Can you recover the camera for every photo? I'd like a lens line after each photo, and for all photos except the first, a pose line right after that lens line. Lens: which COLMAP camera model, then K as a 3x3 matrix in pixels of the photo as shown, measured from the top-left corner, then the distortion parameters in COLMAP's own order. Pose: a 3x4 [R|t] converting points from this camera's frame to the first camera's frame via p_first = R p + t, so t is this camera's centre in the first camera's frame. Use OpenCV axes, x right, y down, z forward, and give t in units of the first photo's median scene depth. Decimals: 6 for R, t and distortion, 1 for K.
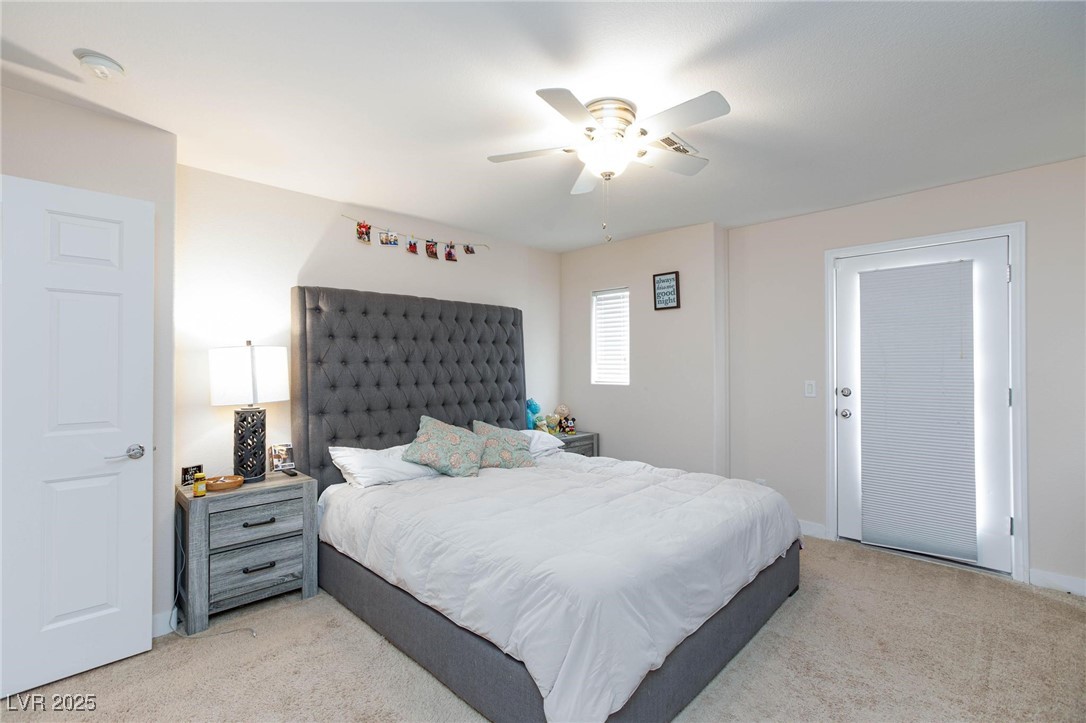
lens RADIAL K [[492.3, 0, 535.6], [0, 492.3, 368.0], [0, 0, 1]] dist [-0.006330, 0.000277]
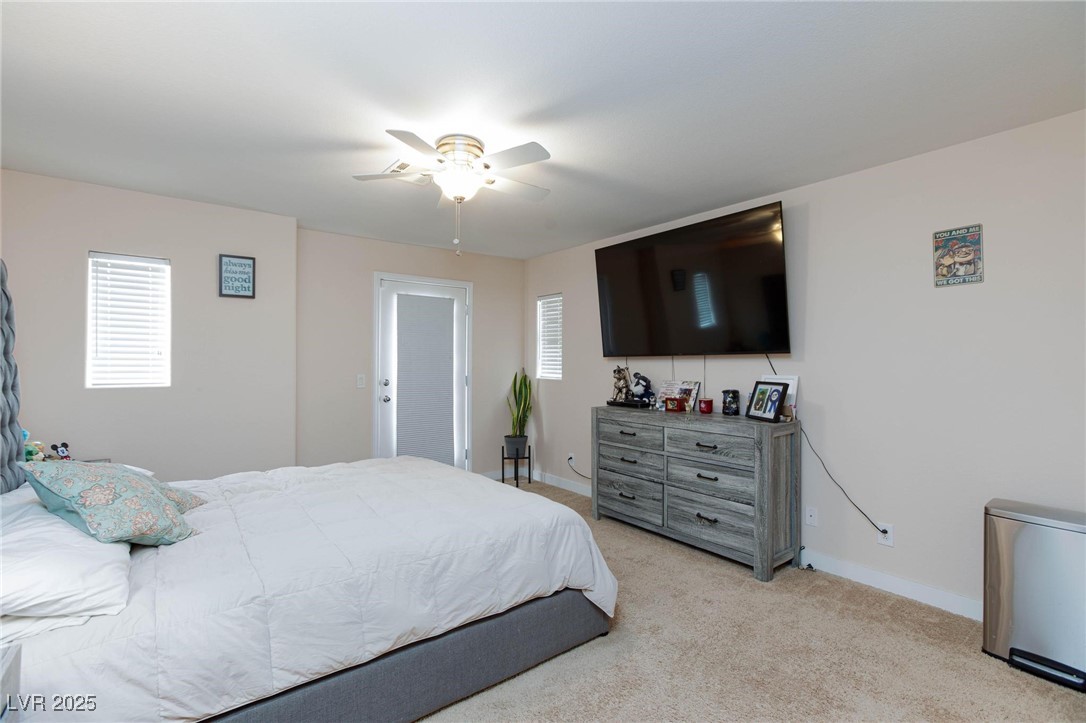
lens RADIAL K [[492.3, 0, 535.6], [0, 492.3, 368.0], [0, 0, 1]] dist [-0.006330, 0.000277]
pose [[0.148711, -0.008307, 0.988846, -0.620260], [-0.000610, 0.999964, 0.008492, -0.001647], [-0.988880, -0.001866, 0.148701, 0.409350]]
